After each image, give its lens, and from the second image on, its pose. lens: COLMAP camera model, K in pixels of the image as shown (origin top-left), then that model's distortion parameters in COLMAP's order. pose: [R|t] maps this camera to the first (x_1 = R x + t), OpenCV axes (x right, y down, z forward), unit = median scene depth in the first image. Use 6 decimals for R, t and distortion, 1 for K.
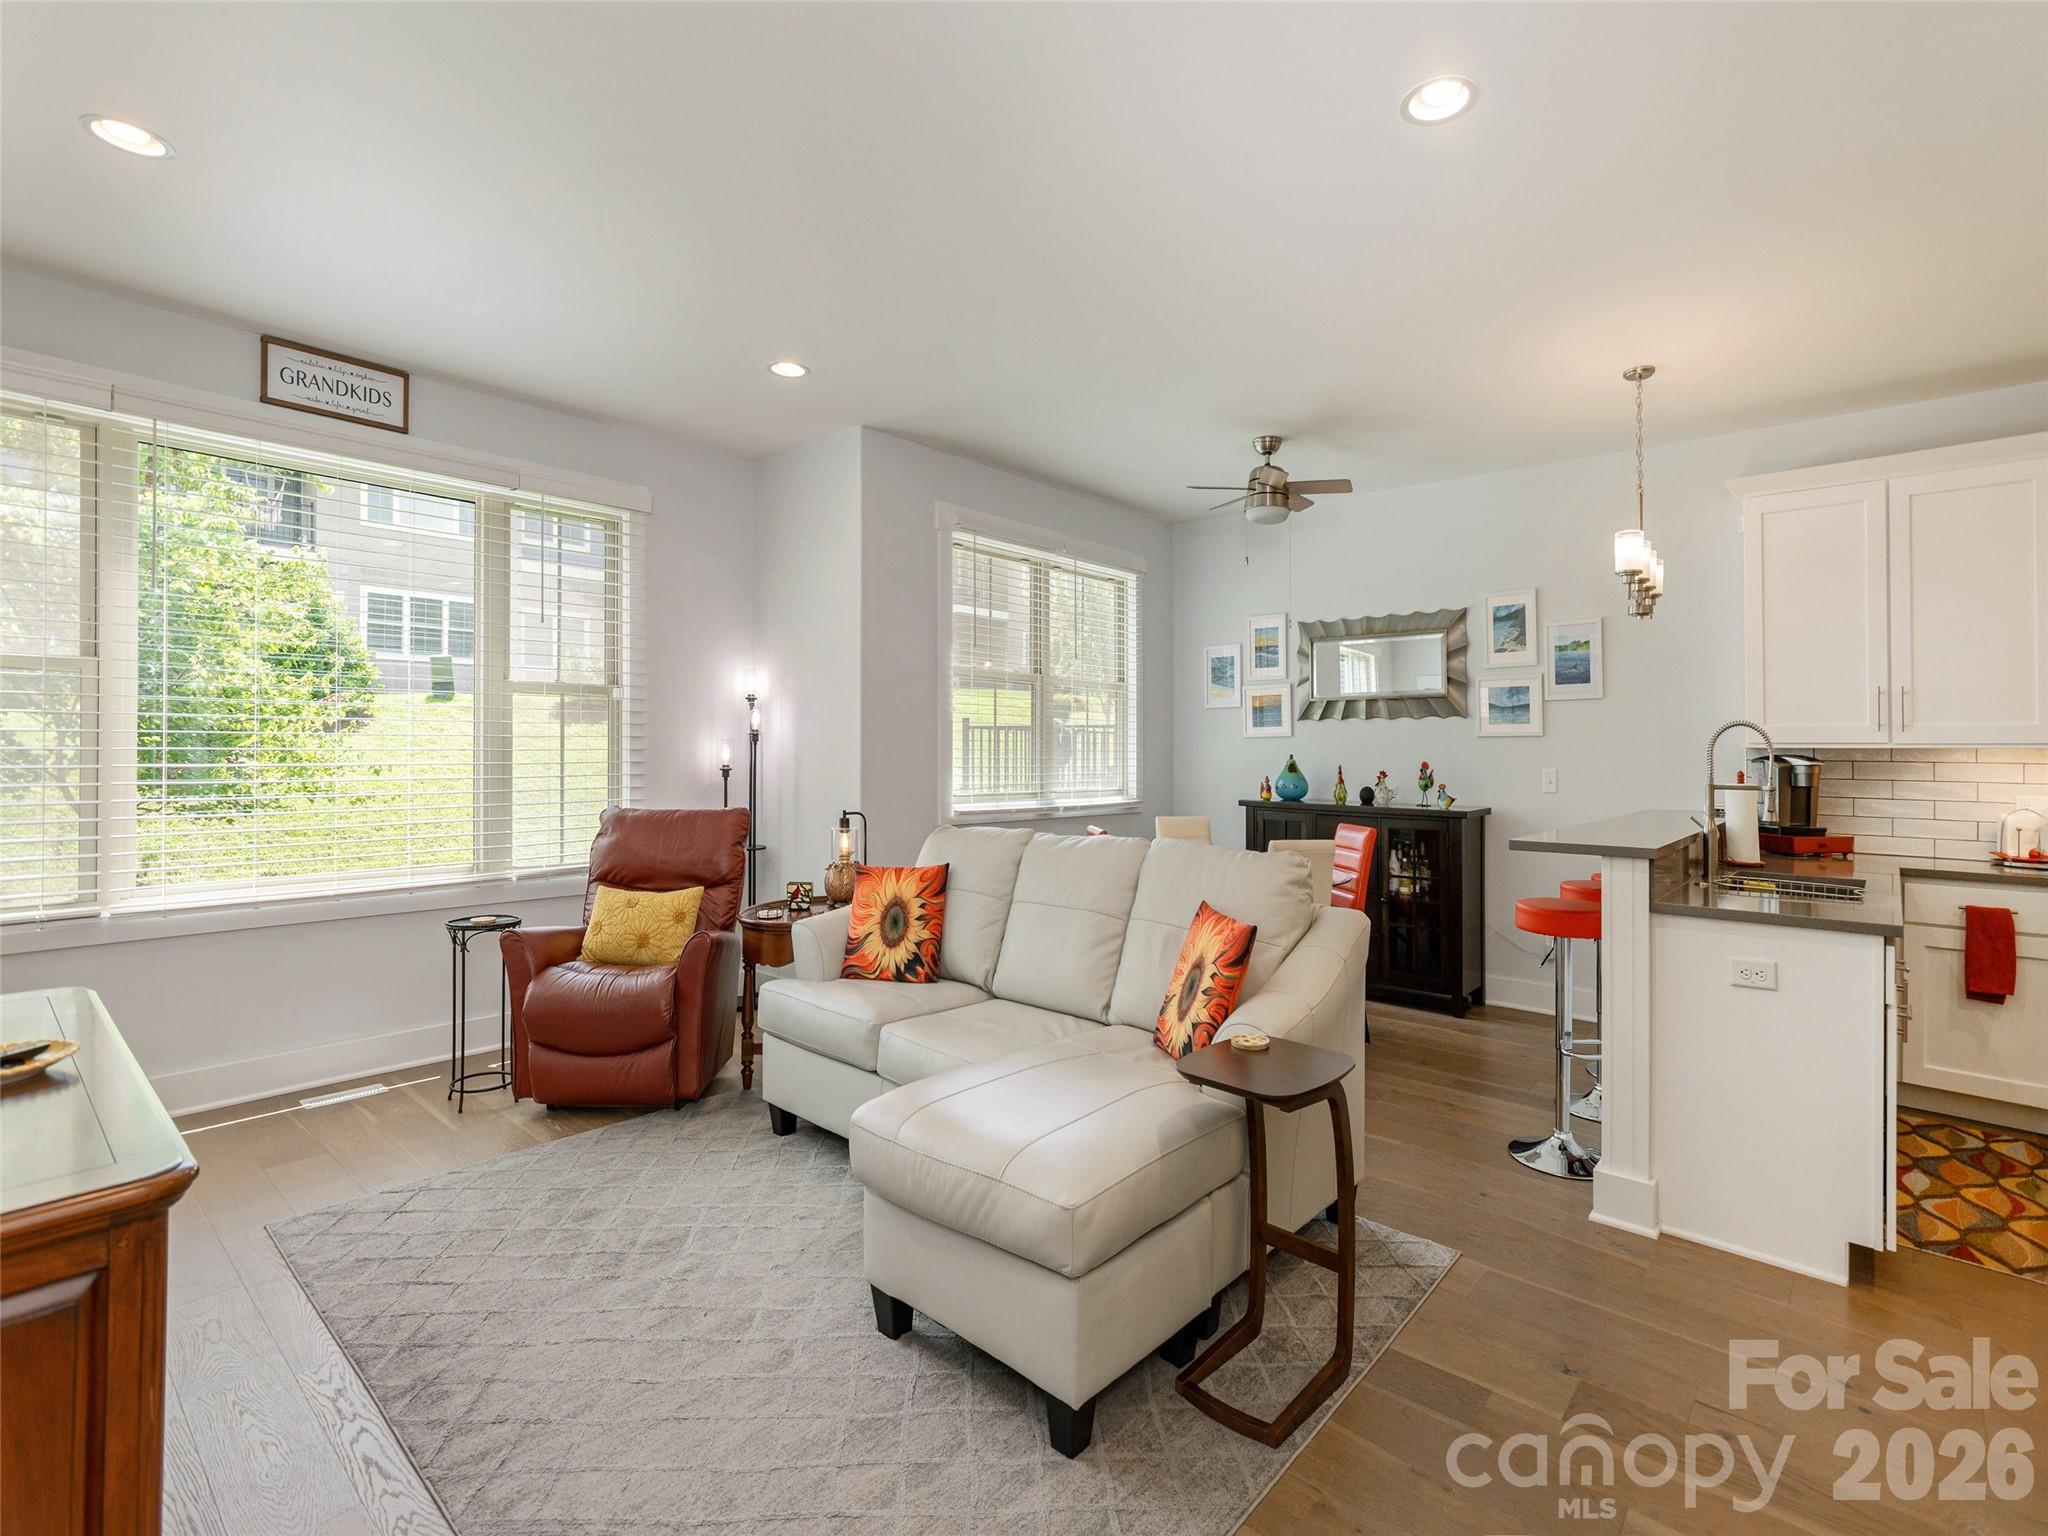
lens RADIAL K [[991.1, 0, 1024.0], [0, 991.1, 768.0], [0, 0, 1]] dist [-0.030062, 0.021005]
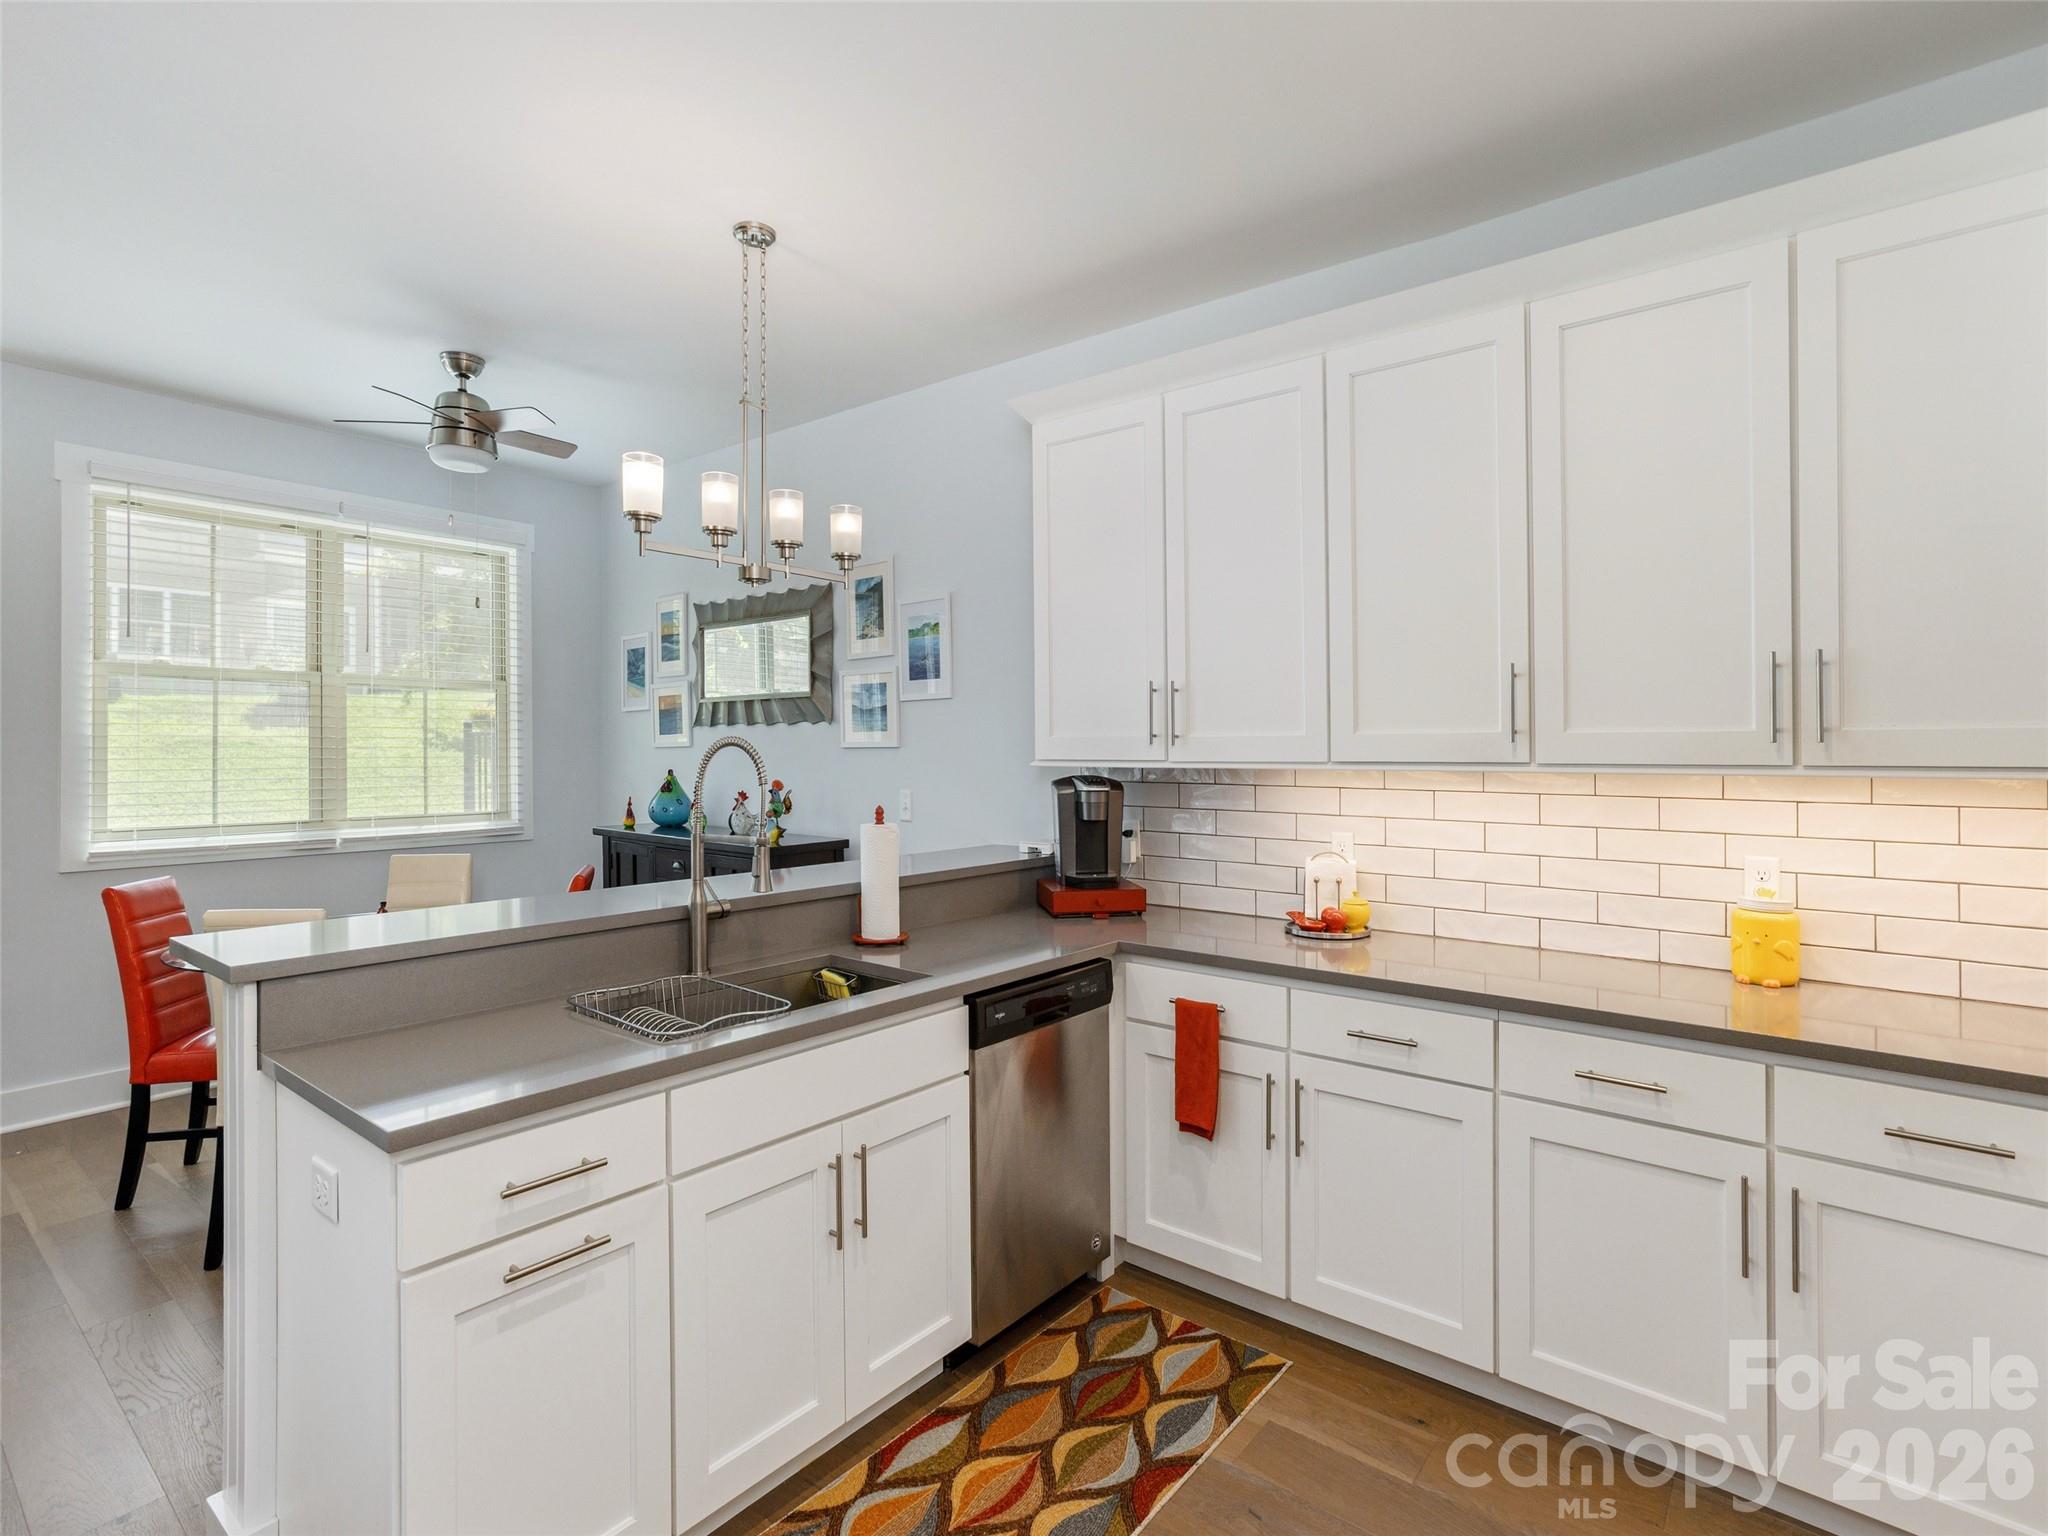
lens RADIAL K [[991.1, 0, 1024.0], [0, 991.1, 768.0], [0, 0, 1]] dist [-0.030062, 0.021005]
pose [[0.999467, -0.006571, 0.031985, 0.584564], [0.006485, 0.999975, 0.002777, -0.017337], [-0.032003, -0.002568, 0.999484, 0.214426]]
